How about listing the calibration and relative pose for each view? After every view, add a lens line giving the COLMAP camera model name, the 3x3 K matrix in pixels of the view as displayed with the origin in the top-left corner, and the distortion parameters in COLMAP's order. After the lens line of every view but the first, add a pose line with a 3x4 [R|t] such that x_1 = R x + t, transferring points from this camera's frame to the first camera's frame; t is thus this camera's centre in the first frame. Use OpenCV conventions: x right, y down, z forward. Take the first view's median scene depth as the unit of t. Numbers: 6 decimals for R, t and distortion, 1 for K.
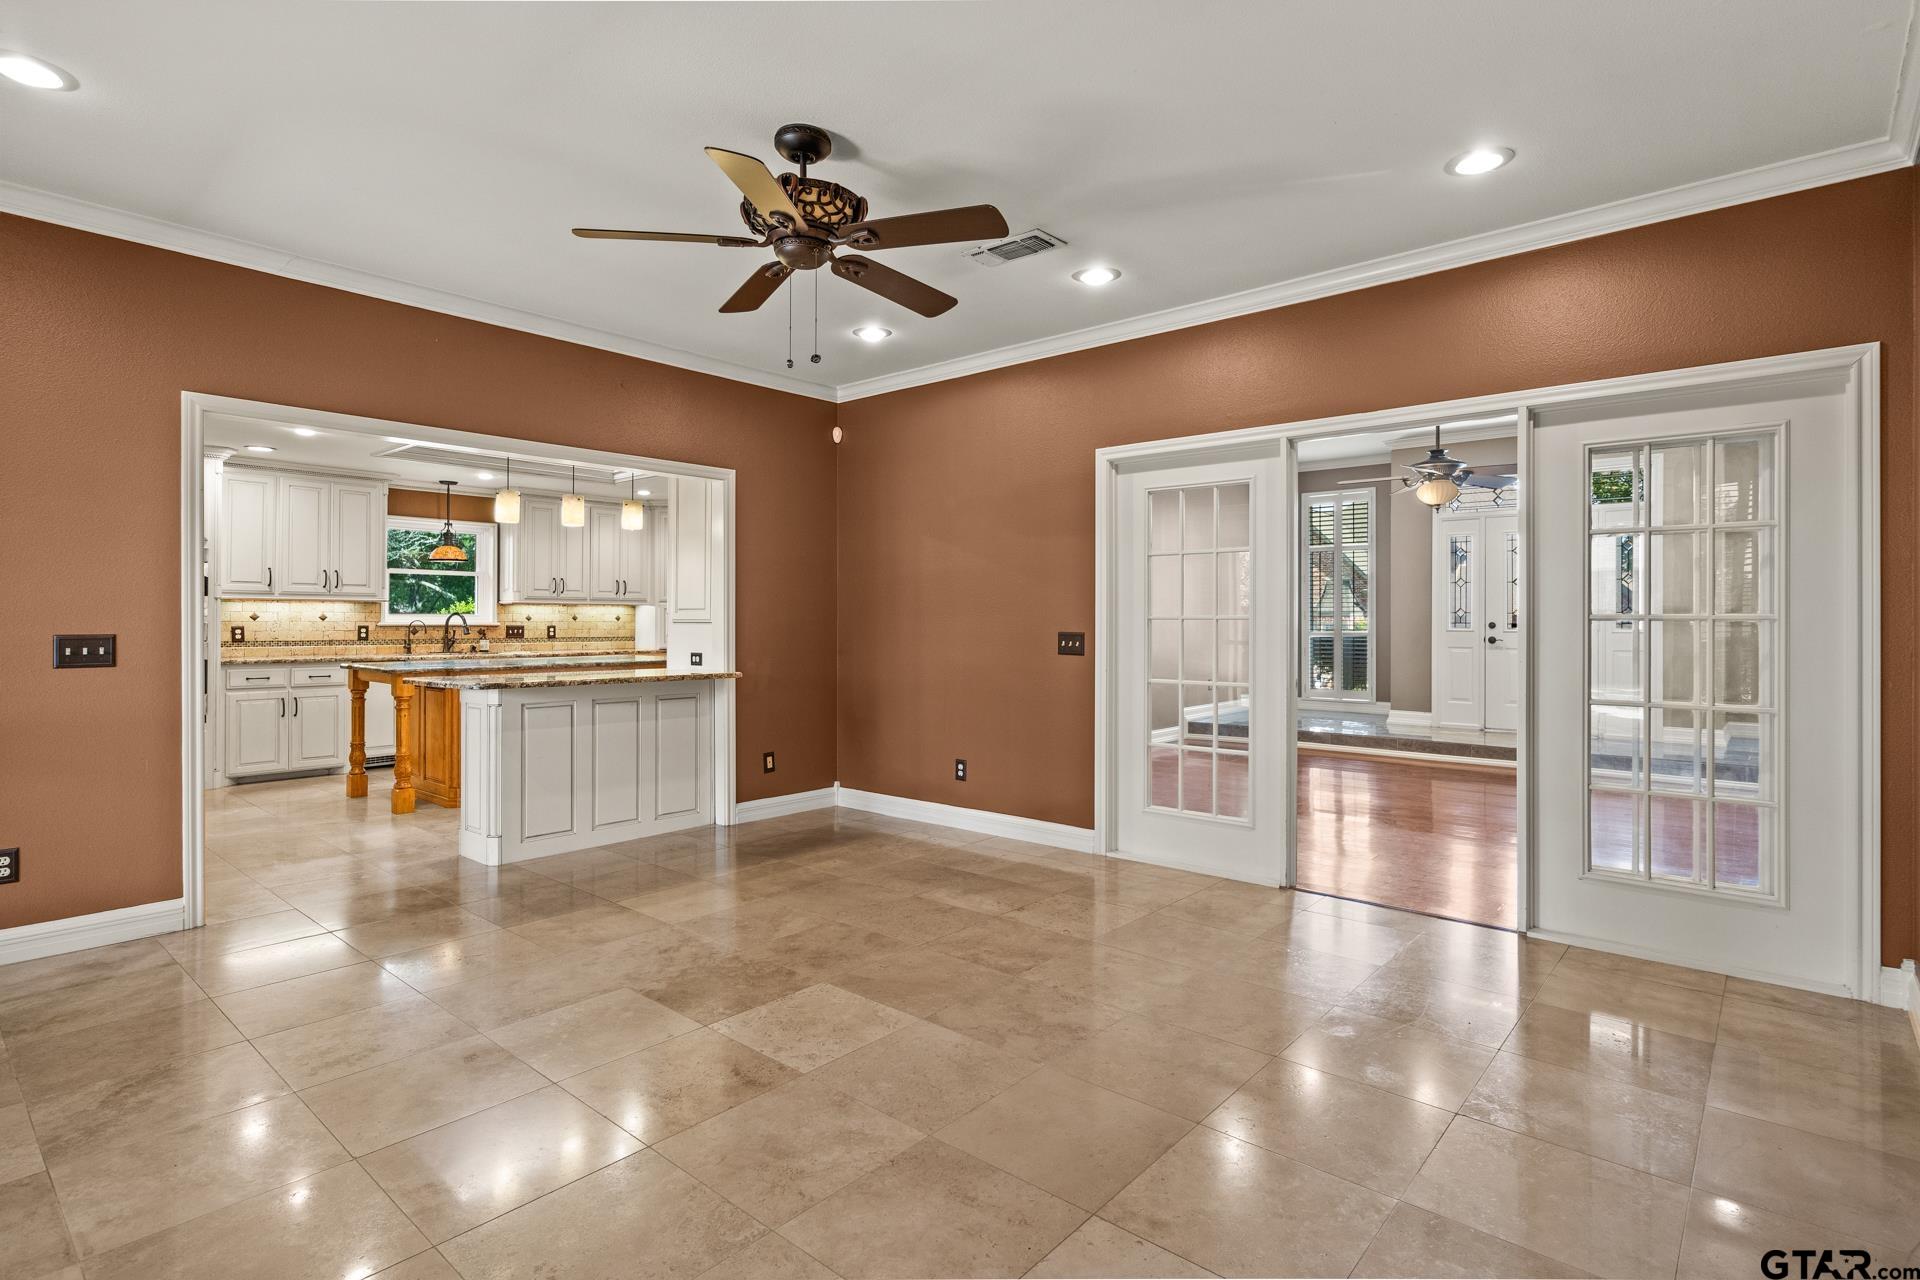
lens RADIAL K [[948.8, 0, 970.7], [0, 948.8, 621.1], [0, 0, 1]] dist [0.002630, 0.000438]
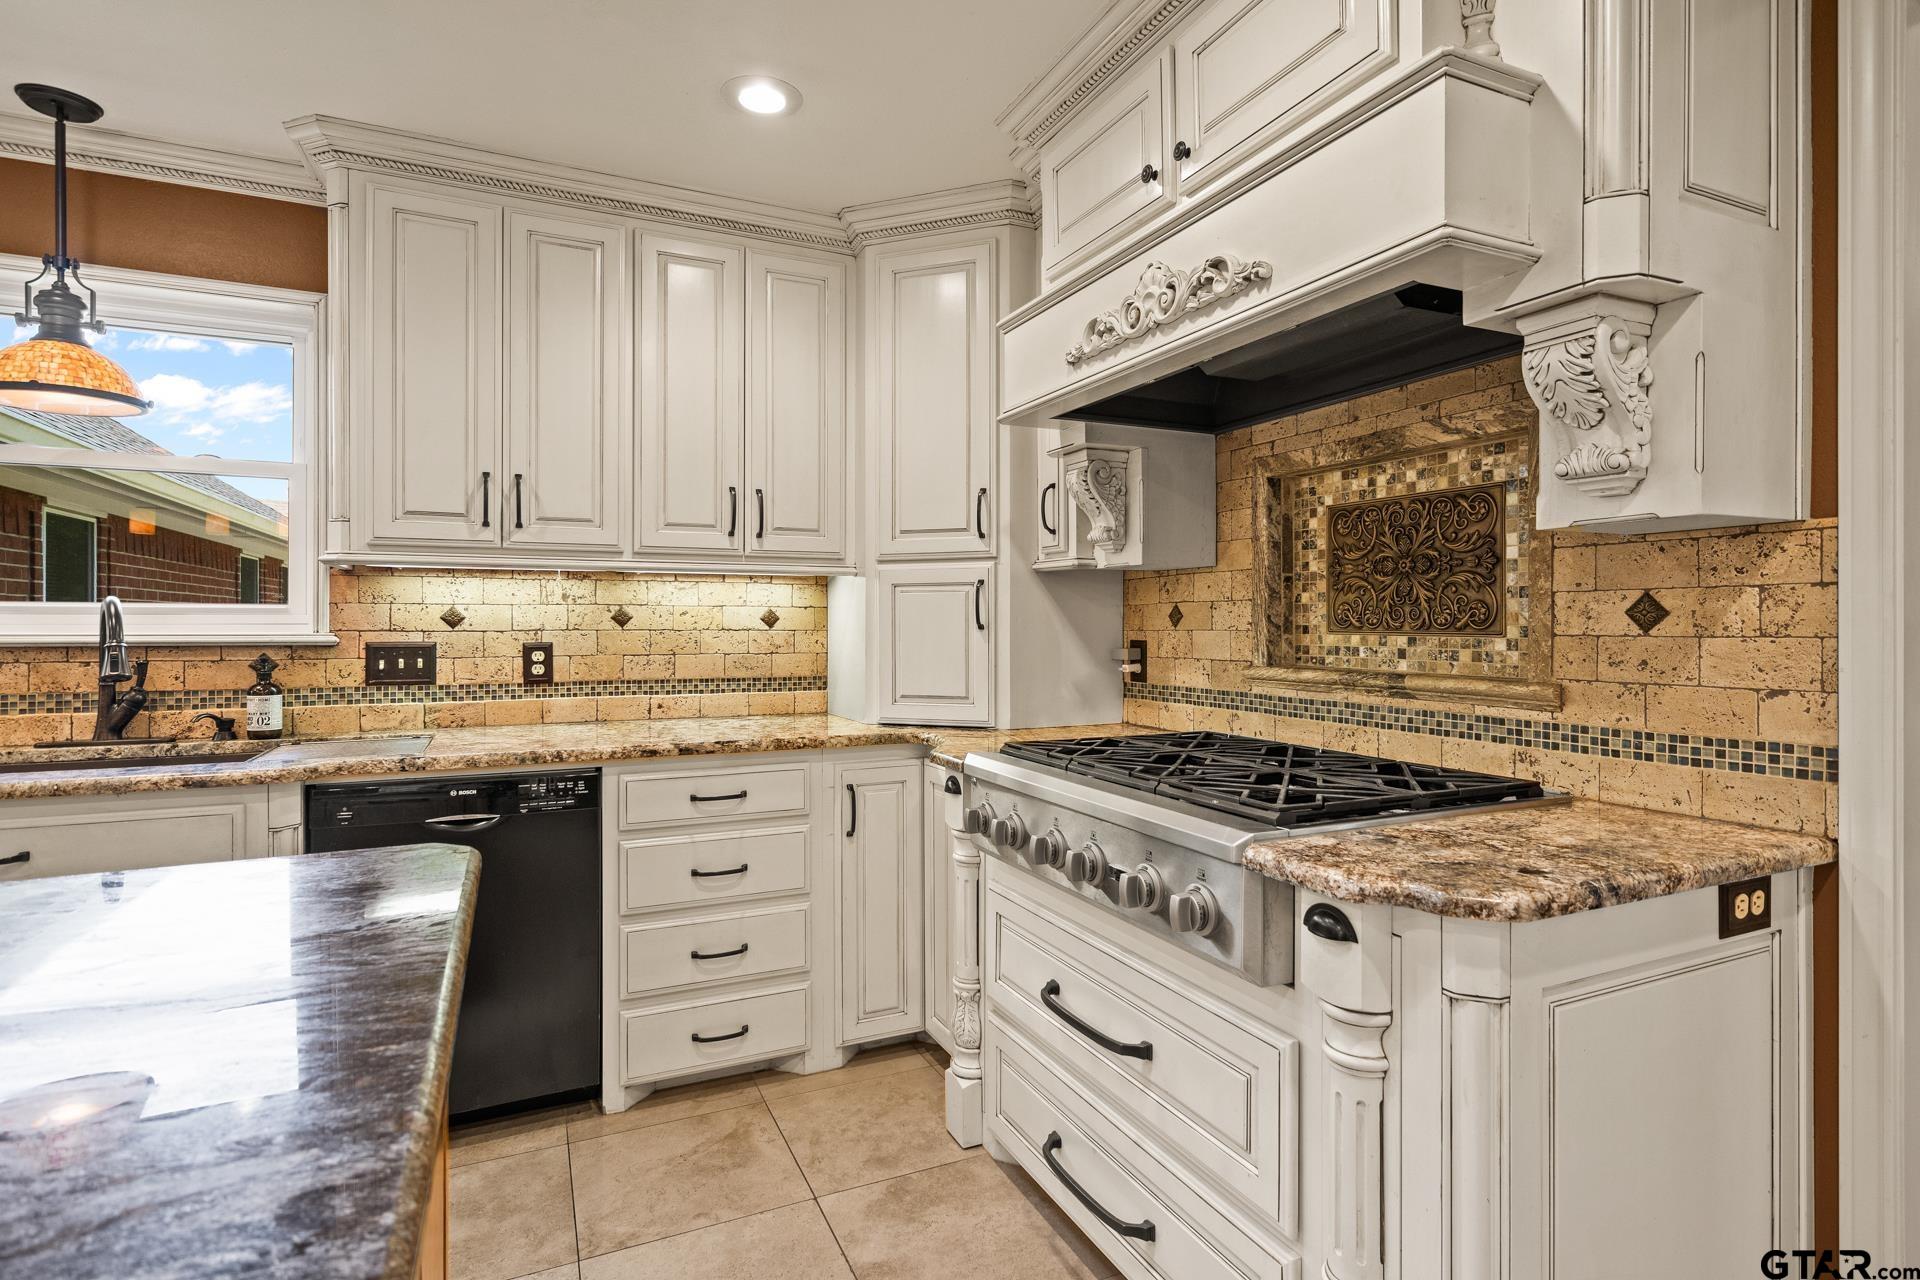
lens RADIAL K [[956.6, 0, 966.9], [0, 956.6, 626.7], [0, 0, 1]] dist [0.002355, 0.000357]
pose [[0.911639, 0.000159, -0.410992, -0.208632], [0.000950, 0.999996, 0.002495, -0.001257], [0.410991, -0.002665, 0.911635, 0.849957]]
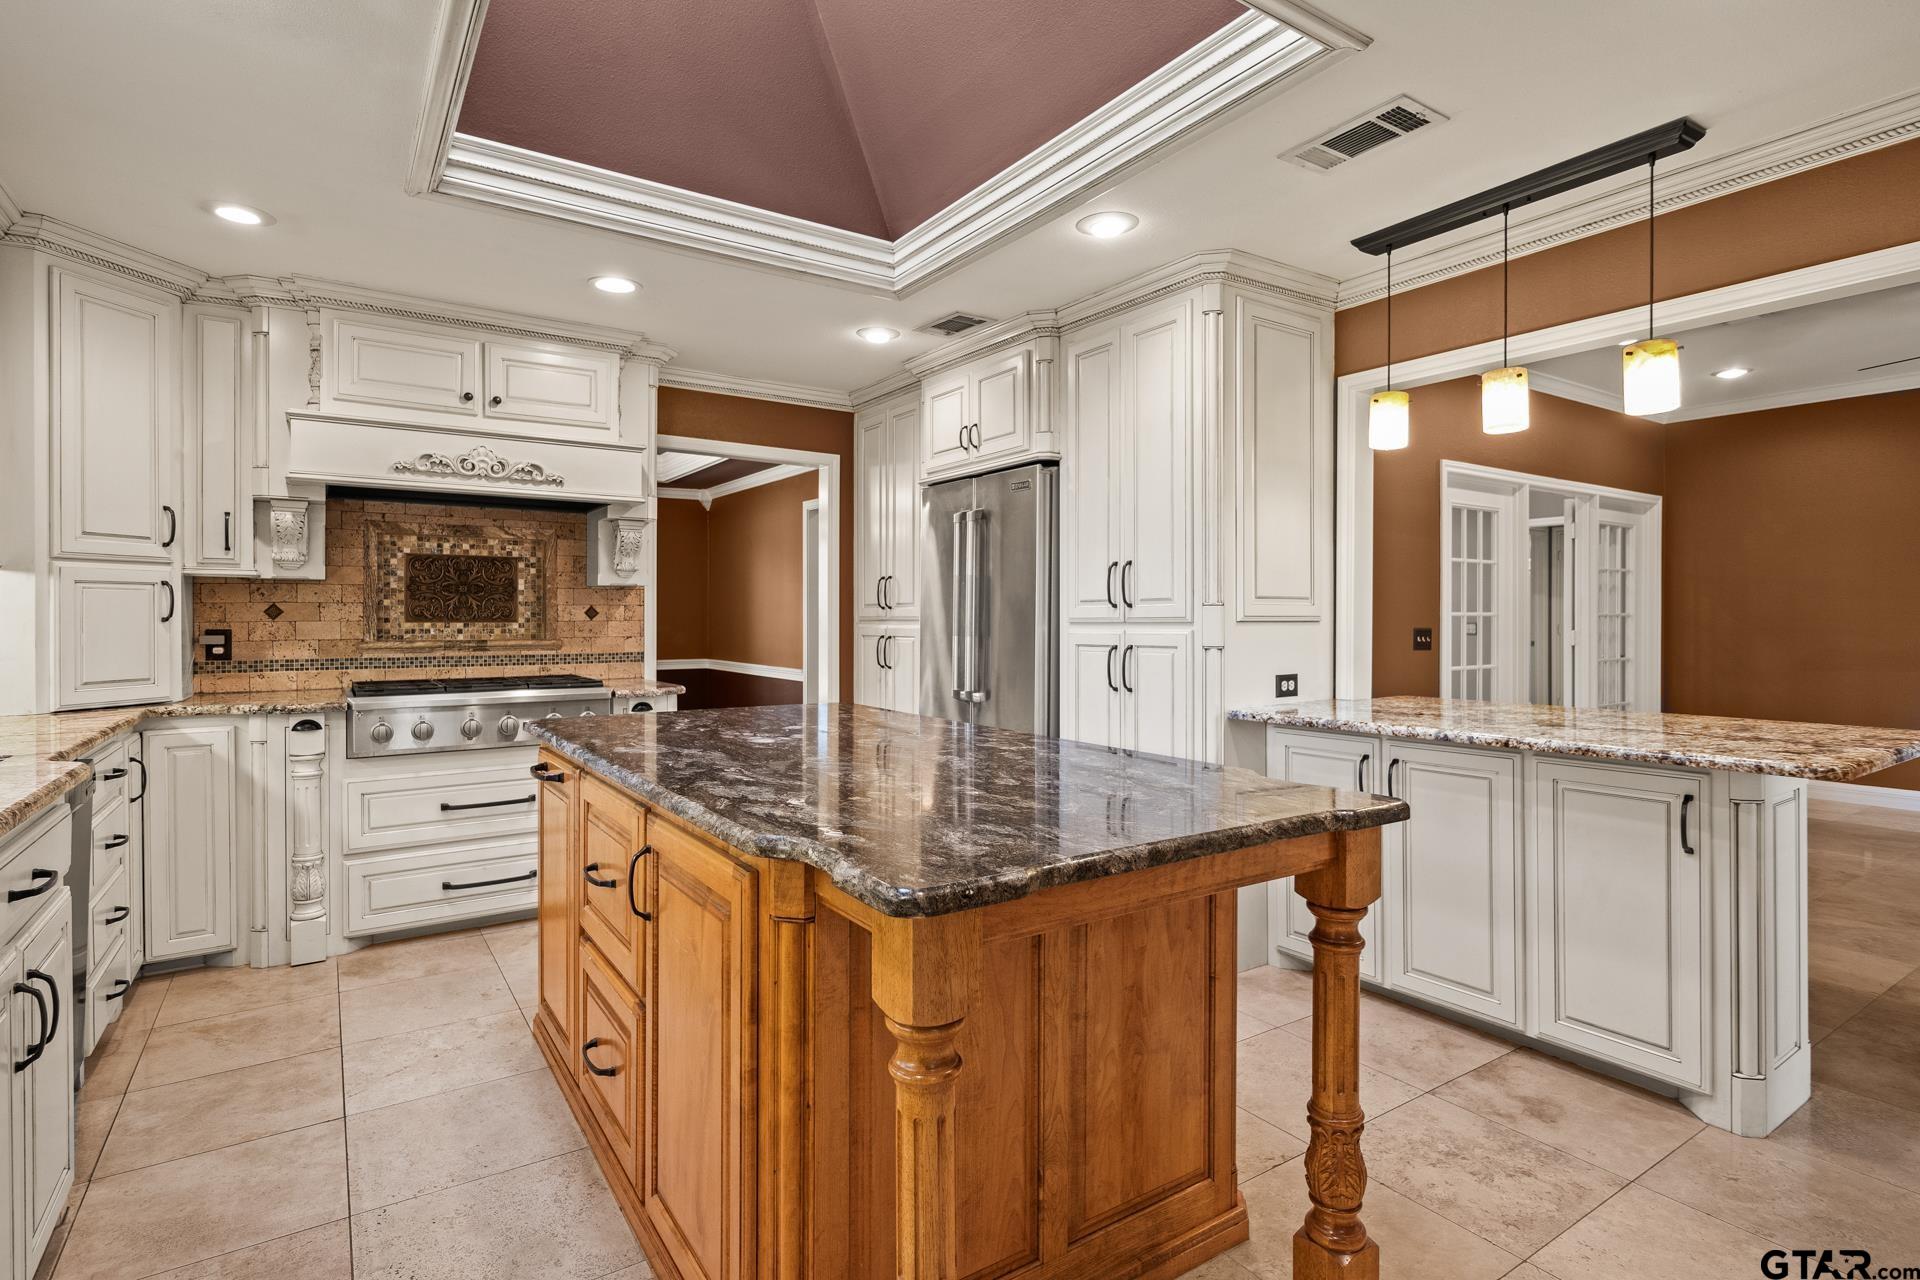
lens RADIAL K [[958.5, 0, 961.7], [0, 958.5, 615.5], [0, 0, 1]] dist [0.001353, 0.000545]
pose [[0.269481, 0.000222, 0.963006, -0.625733], [0.001325, 0.999999, -0.000602, -0.001397], [-0.963005, 0.001438, 0.269481, 0.725587]]
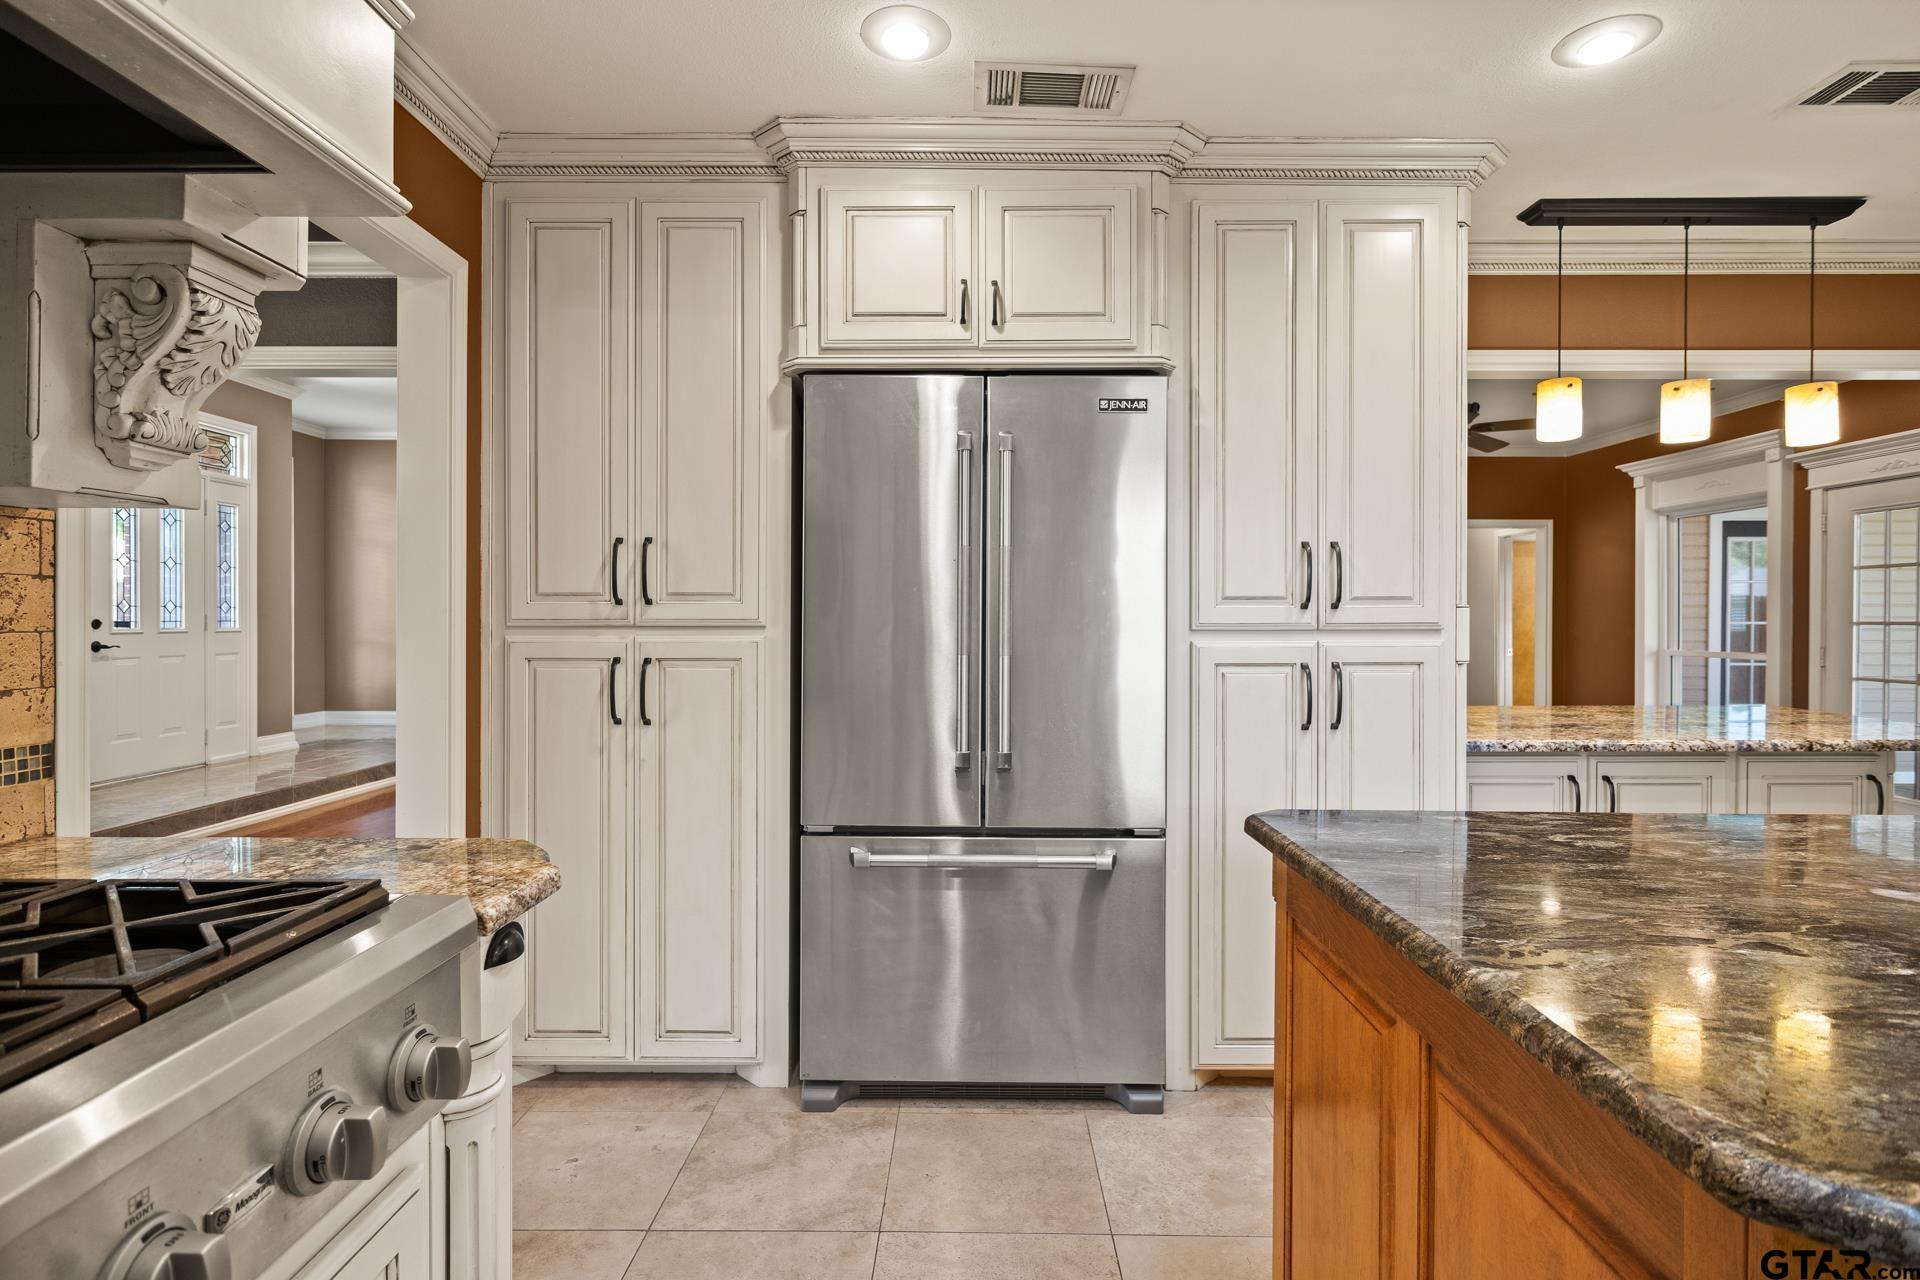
lens RADIAL K [[954.6, 0, 965.0], [0, 954.6, 625.7], [0, 0, 1]] dist [-0.000889, 0.001949]
pose [[-0.643139, -0.008195, 0.765706, -0.358016], [-0.003472, 0.999964, 0.007786, -0.001643], [-0.765742, 0.002349, -0.643144, 1.037224]]
